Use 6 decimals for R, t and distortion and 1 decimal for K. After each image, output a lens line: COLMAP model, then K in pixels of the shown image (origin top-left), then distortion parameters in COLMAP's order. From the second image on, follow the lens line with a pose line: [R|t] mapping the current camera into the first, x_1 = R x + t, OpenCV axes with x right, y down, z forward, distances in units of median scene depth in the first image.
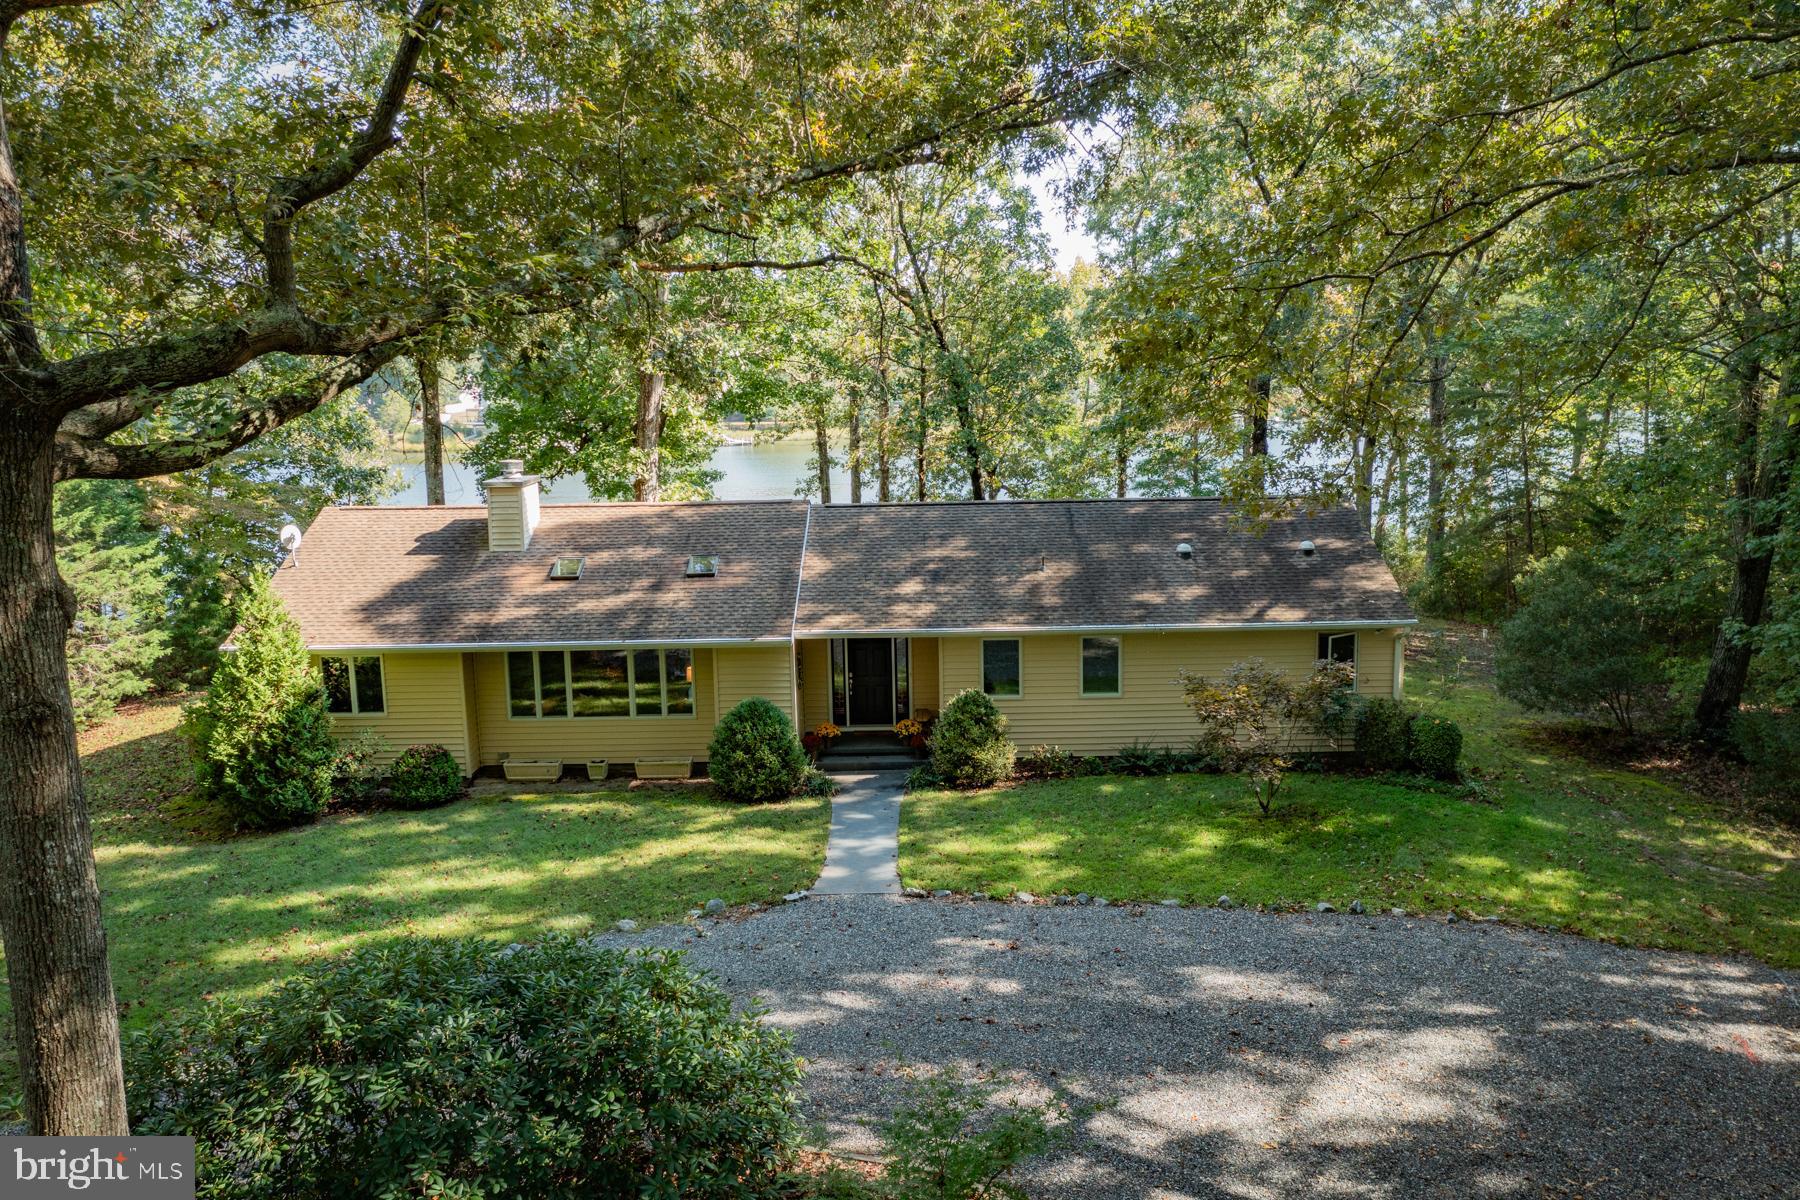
lens RADIAL K [[1424.9, 0, 900.0], [0, 1424.9, 600.0], [0, 0, 1]] dist [0.089598, -0.069523]
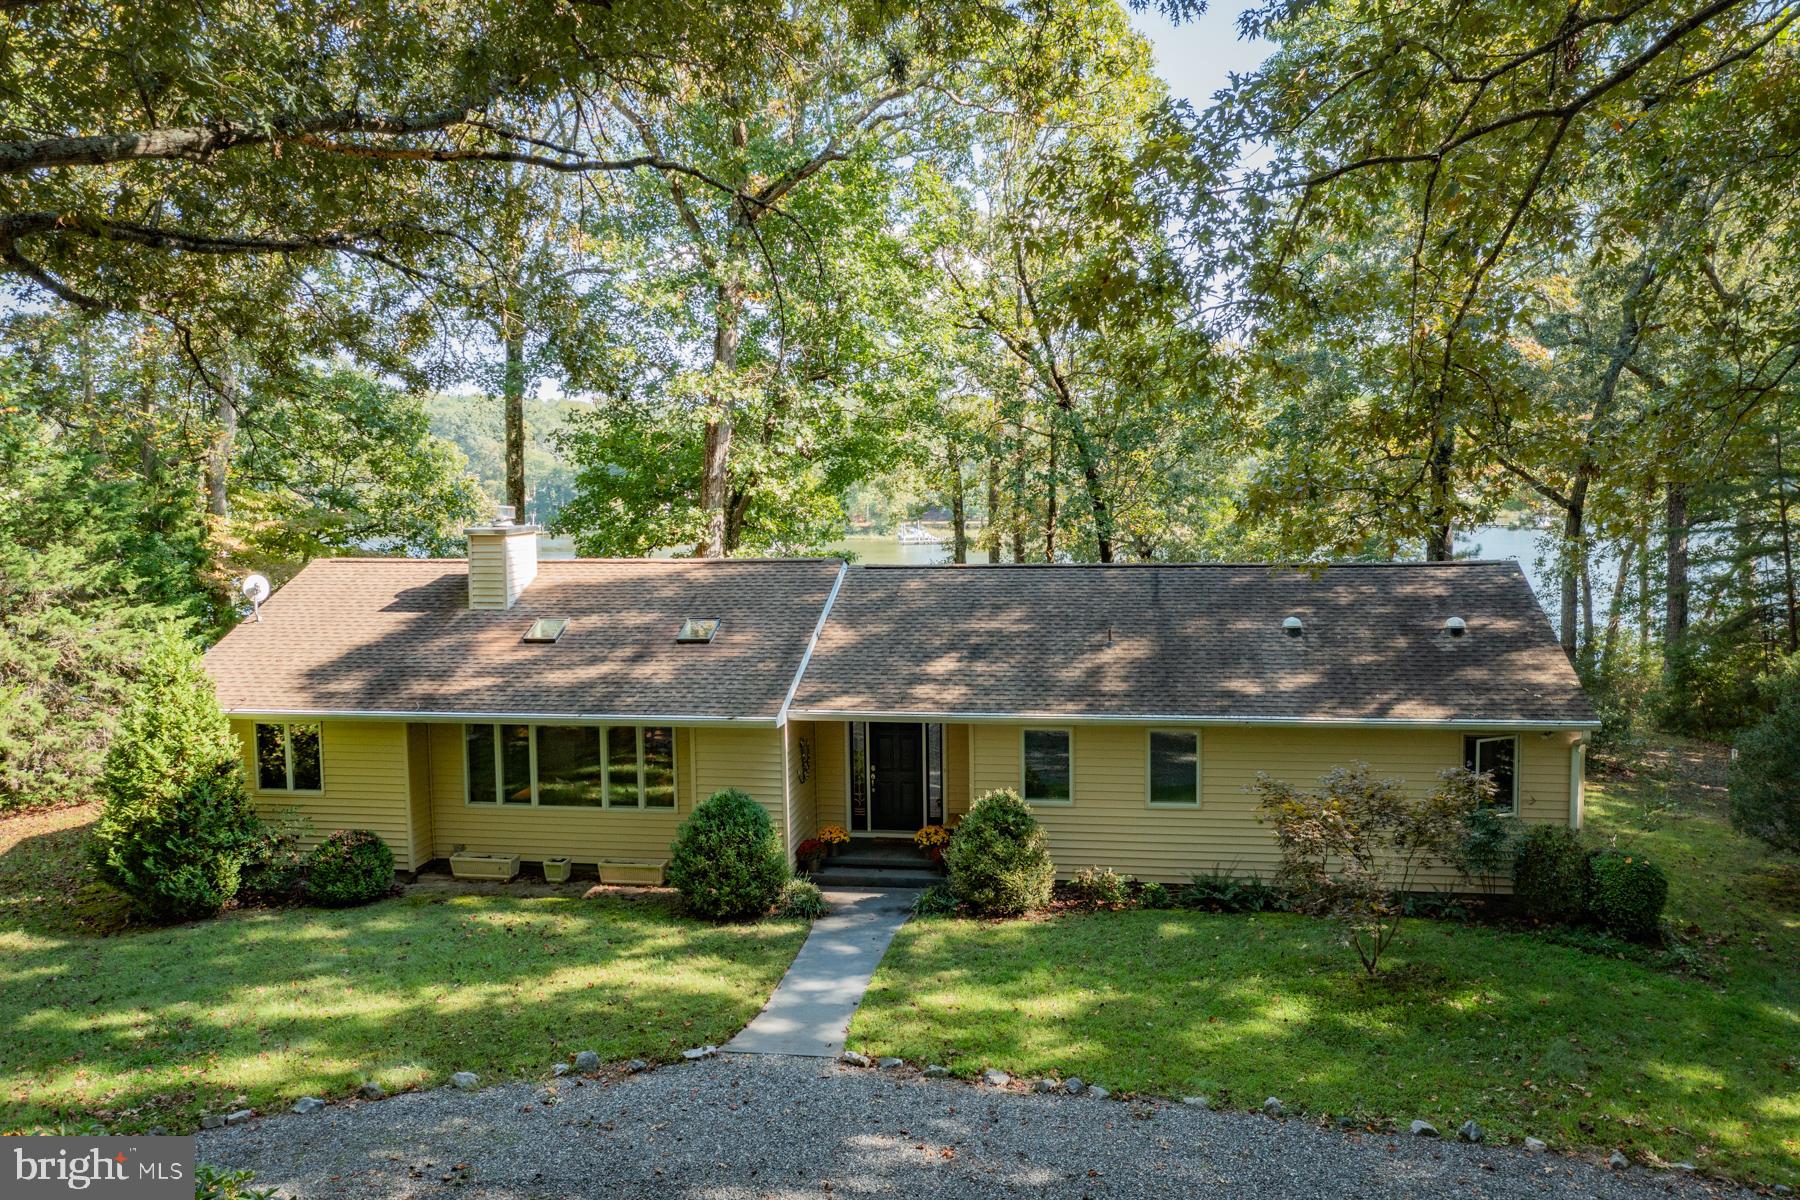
lens RADIAL K [[1383.9, 0, 899.8], [0, 1383.9, 512.5], [0, 0, 1]] dist [0.003607, 0.053972]
pose [[0.986101, 0.006454, -0.166023, 0.123678], [-0.028833, 0.990731, -0.132743, 0.013098], [0.163628, 0.135685, 0.977147, 0.214742]]
